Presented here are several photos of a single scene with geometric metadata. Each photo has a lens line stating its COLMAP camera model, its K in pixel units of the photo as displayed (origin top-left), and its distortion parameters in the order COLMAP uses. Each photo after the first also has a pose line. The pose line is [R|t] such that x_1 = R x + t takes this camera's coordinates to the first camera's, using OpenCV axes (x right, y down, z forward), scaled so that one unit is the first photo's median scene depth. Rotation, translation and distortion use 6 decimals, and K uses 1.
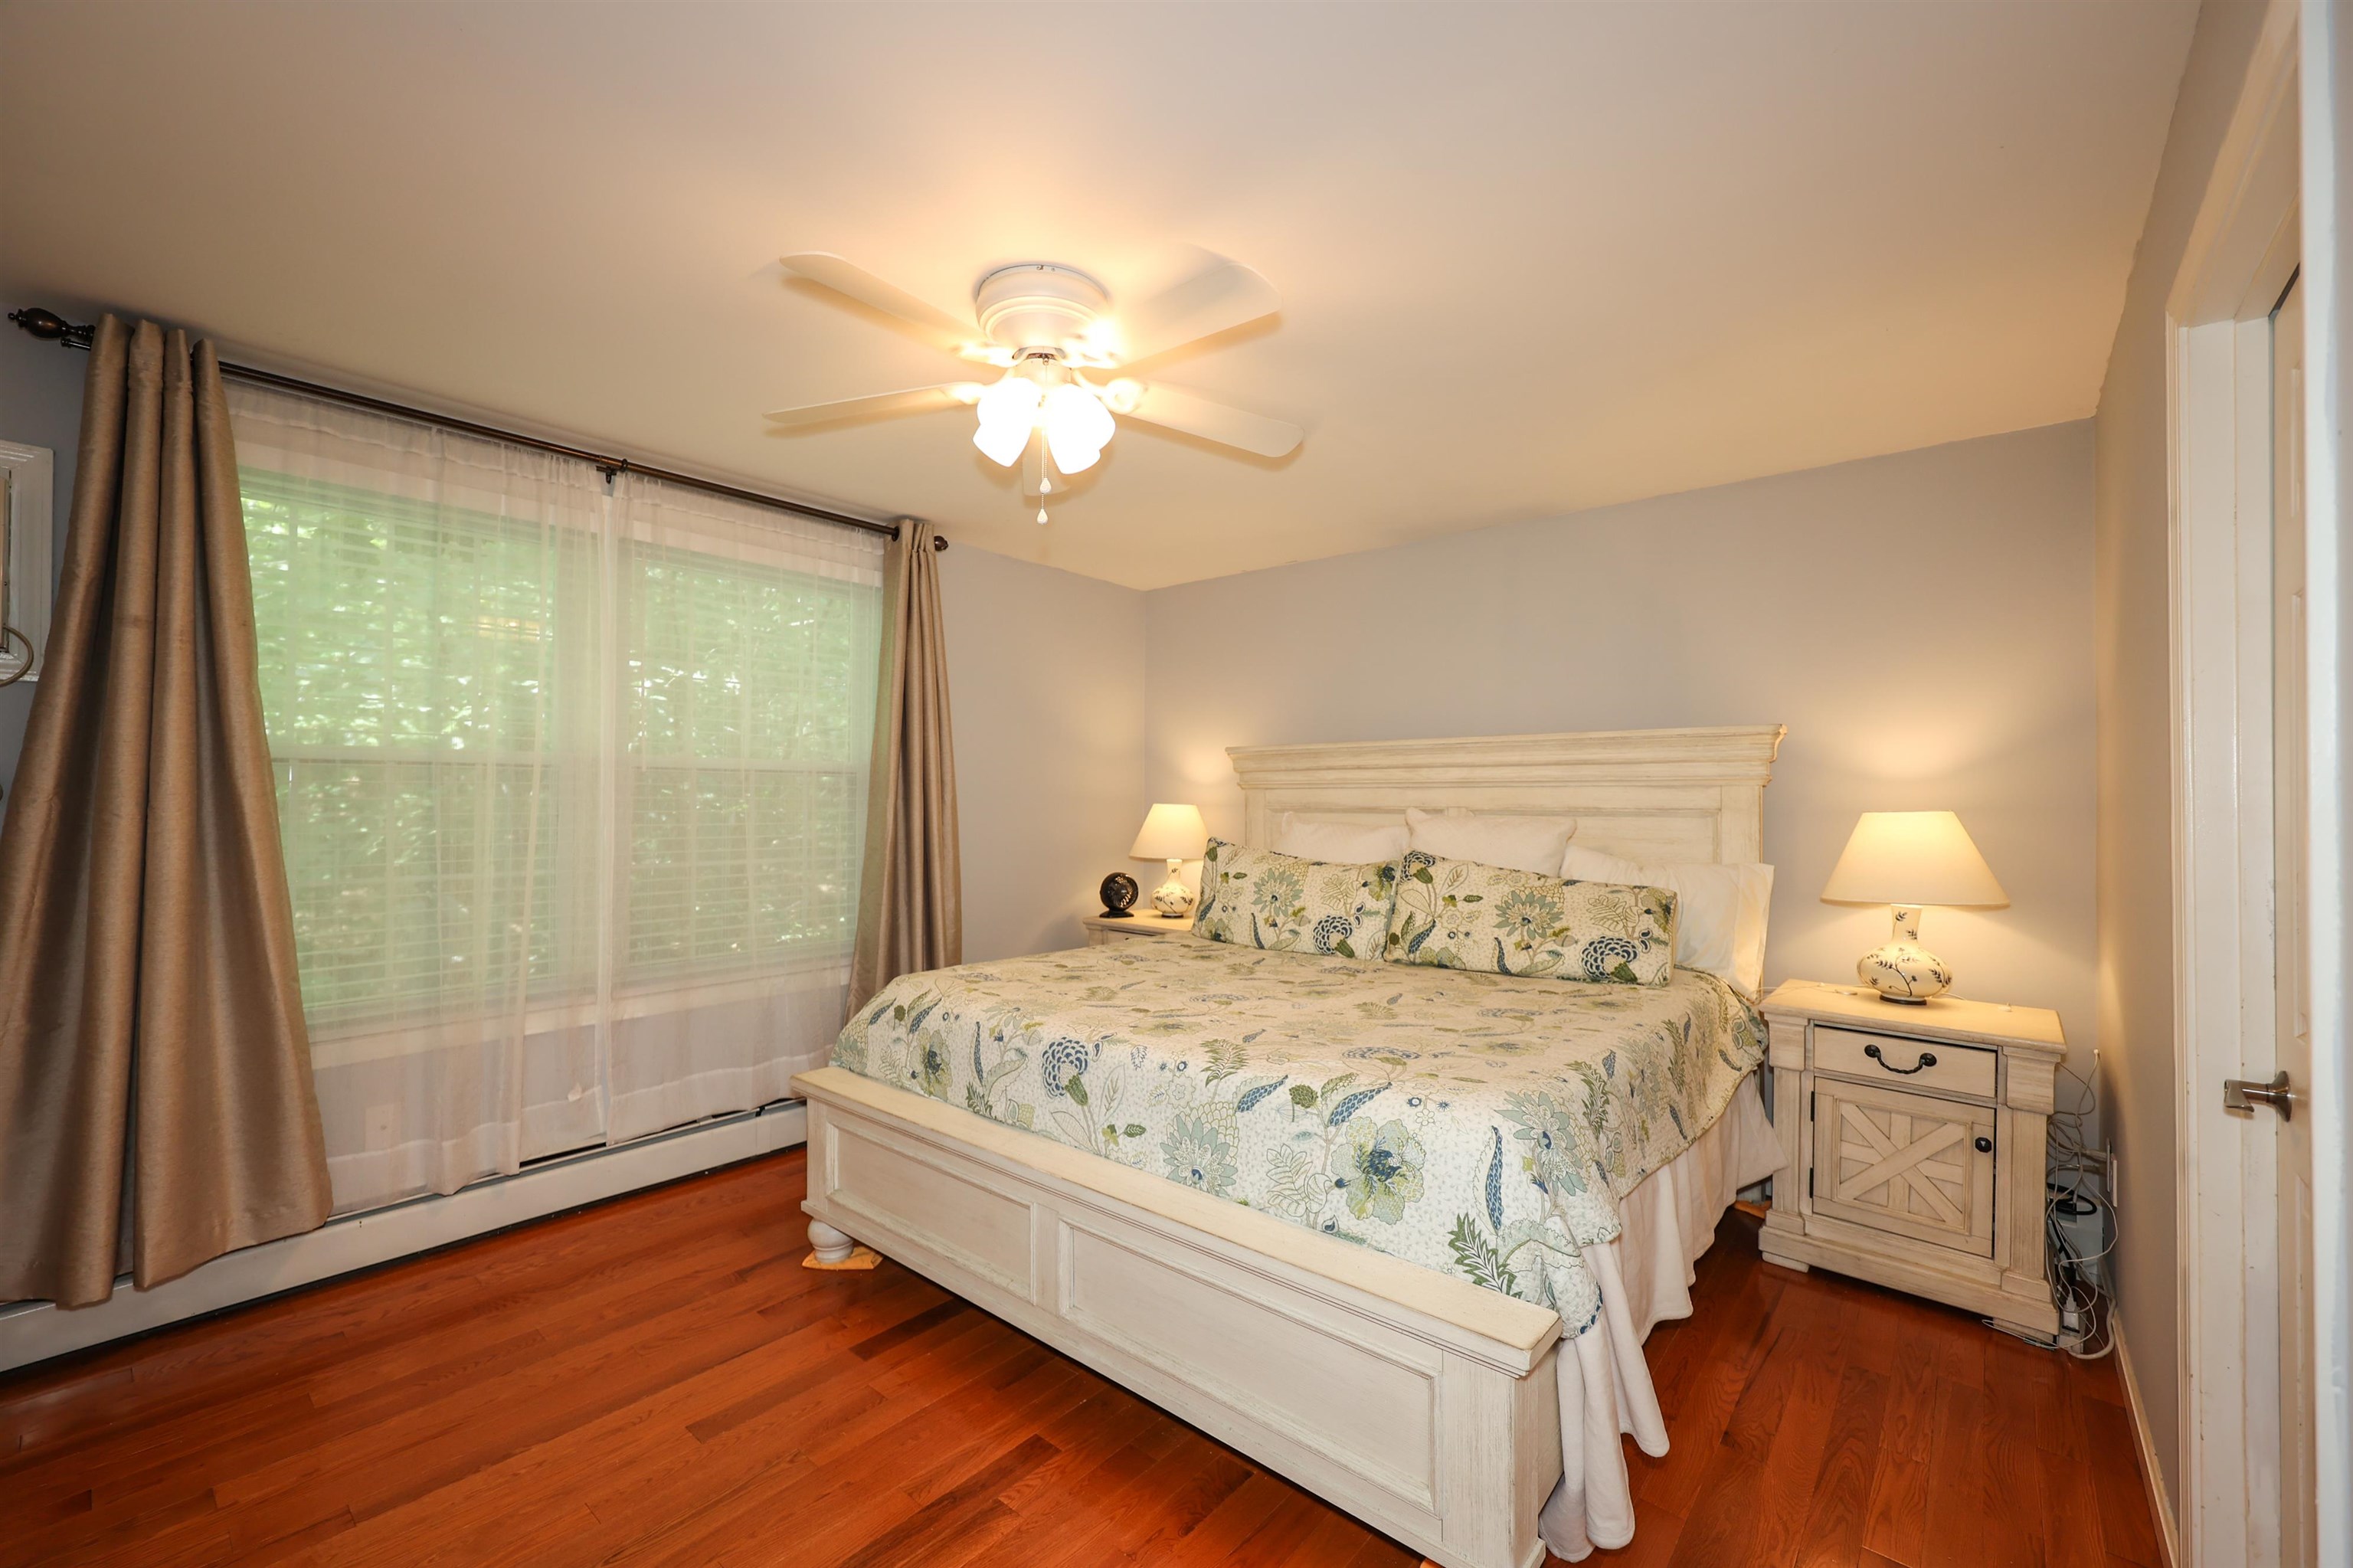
lens RADIAL K [[964.4, 0, 1186.1], [0, 964.4, 789.1], [0, 0, 1]] dist [0.001684, -0.000223]
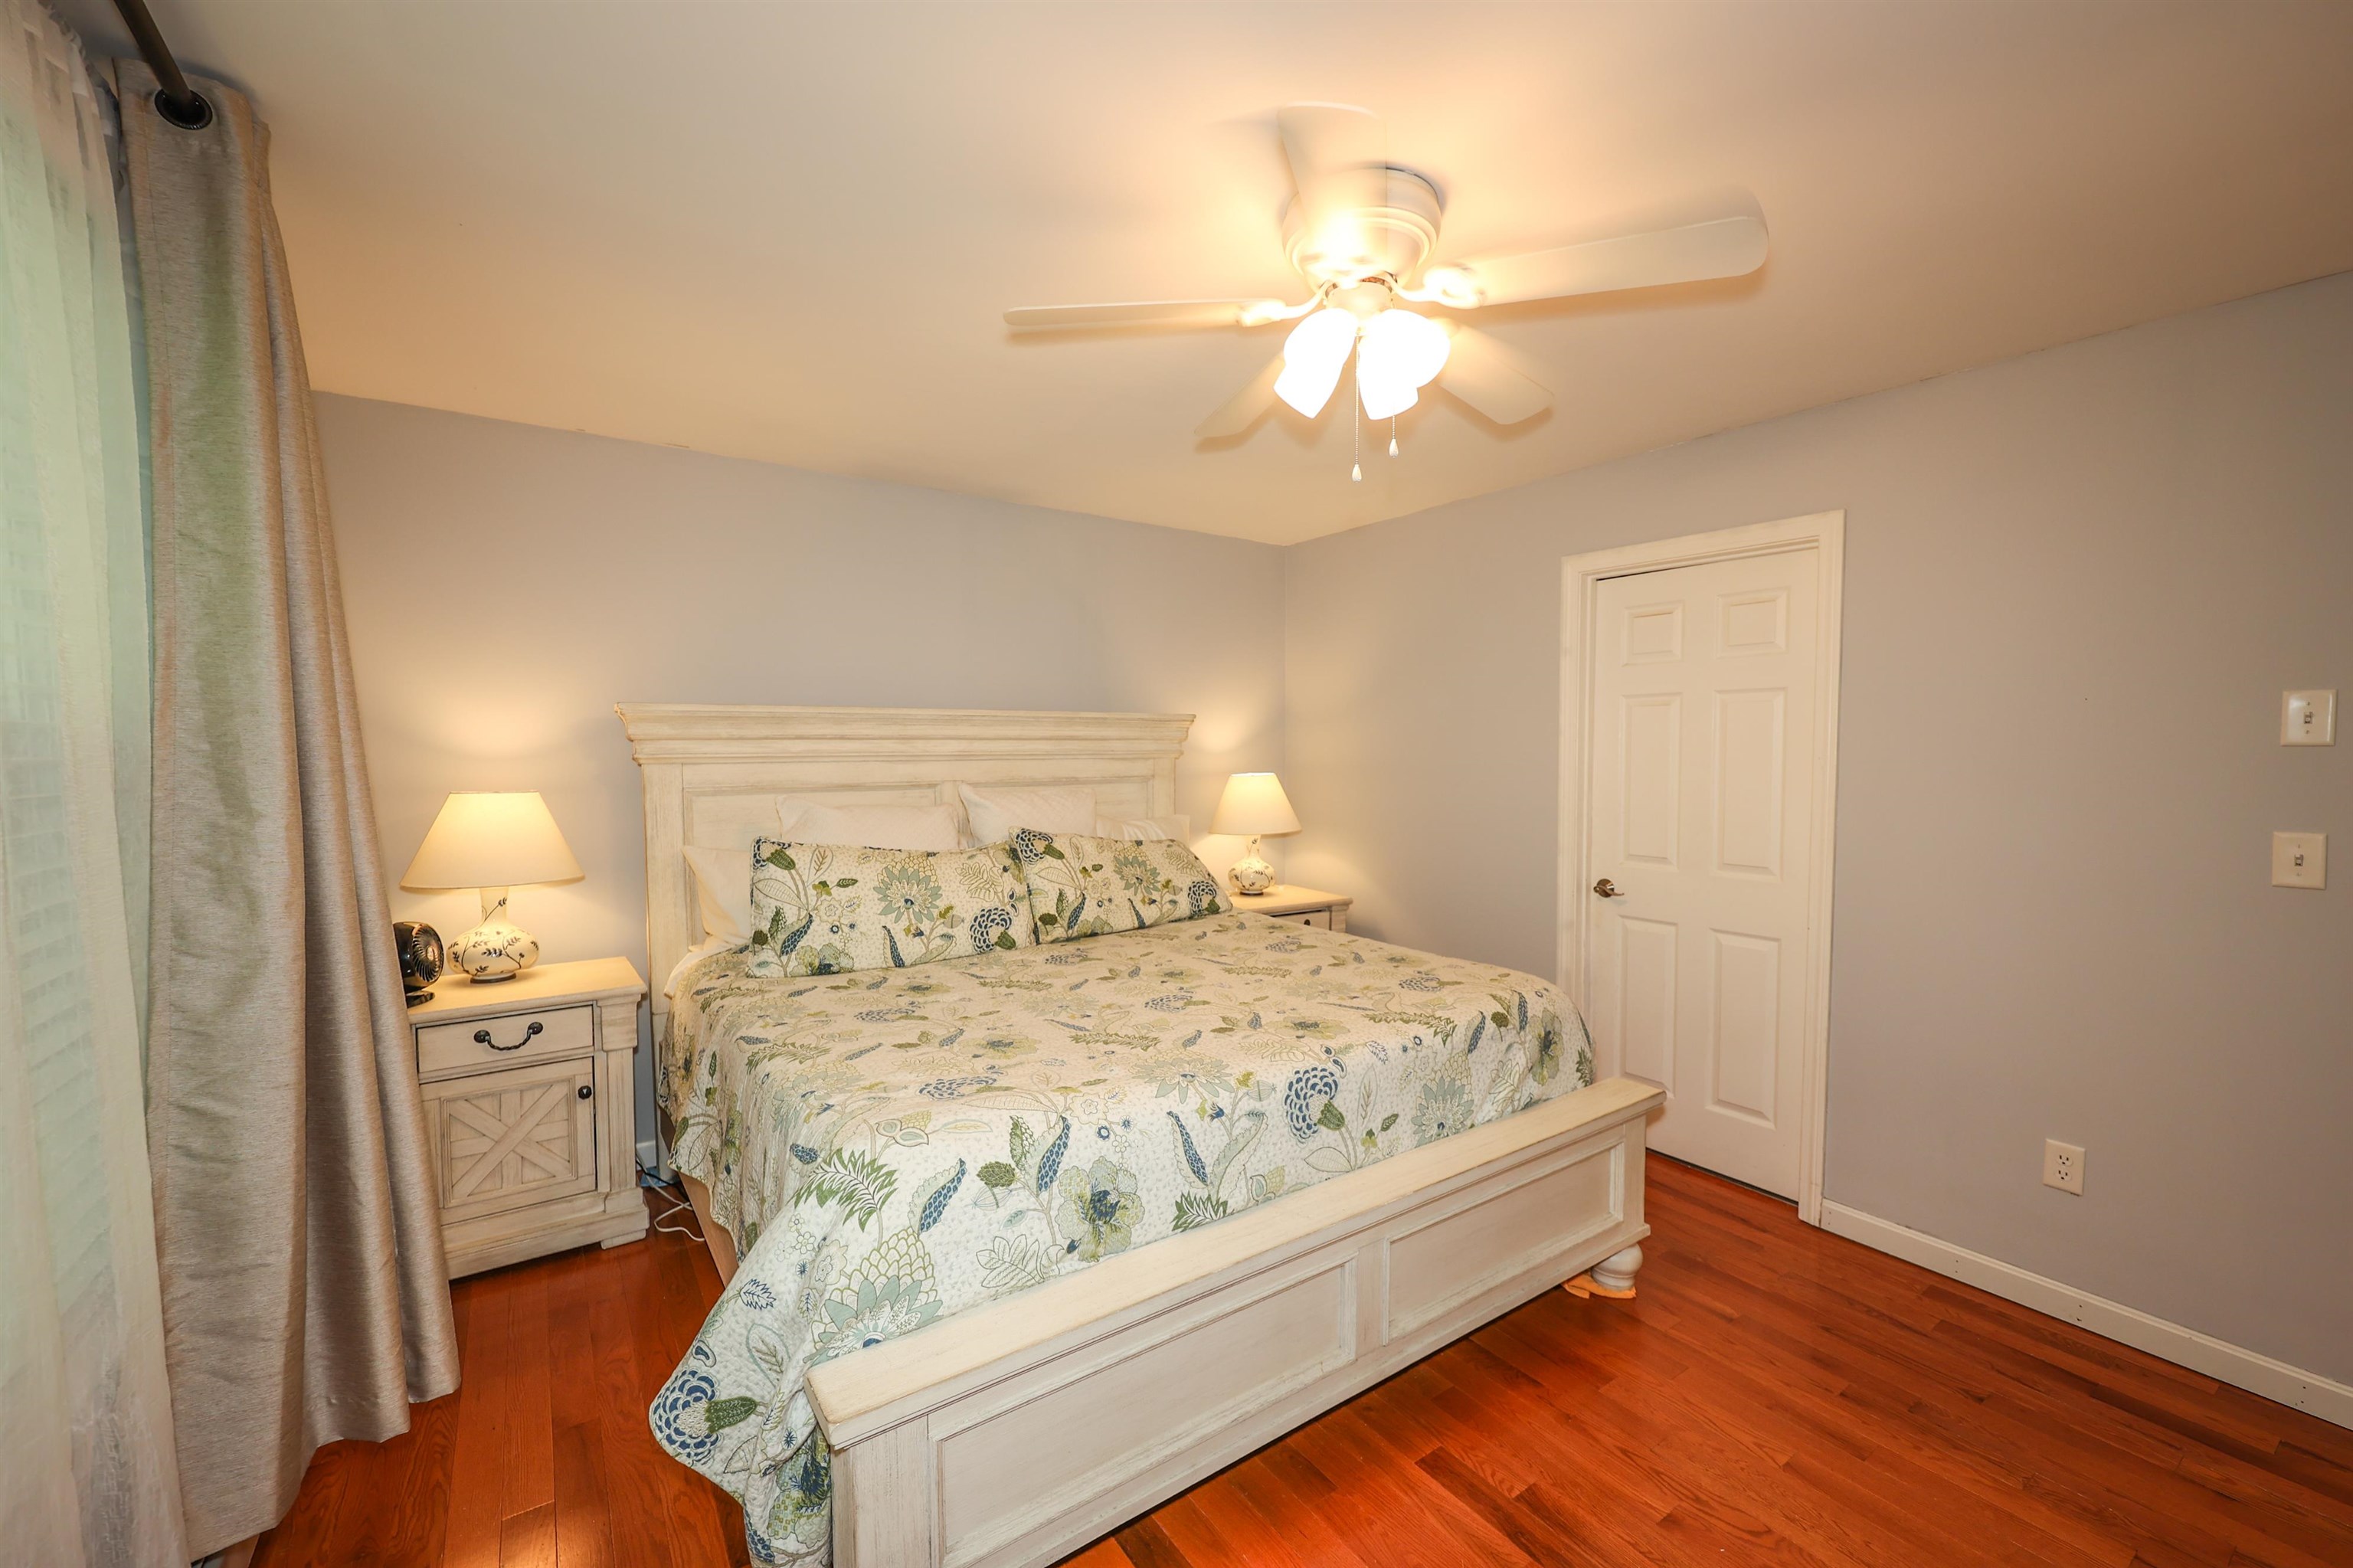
lens RADIAL K [[944.9, 0, 1180.6], [0, 944.9, 831.2], [0, 0, 1]] dist [0.013322, -0.000022]
pose [[0.259506, -0.088831, 0.961647, -0.672568], [-0.005658, 0.995604, 0.093495, -0.024960], [-0.965725, -0.029704, 0.257862, 0.629921]]
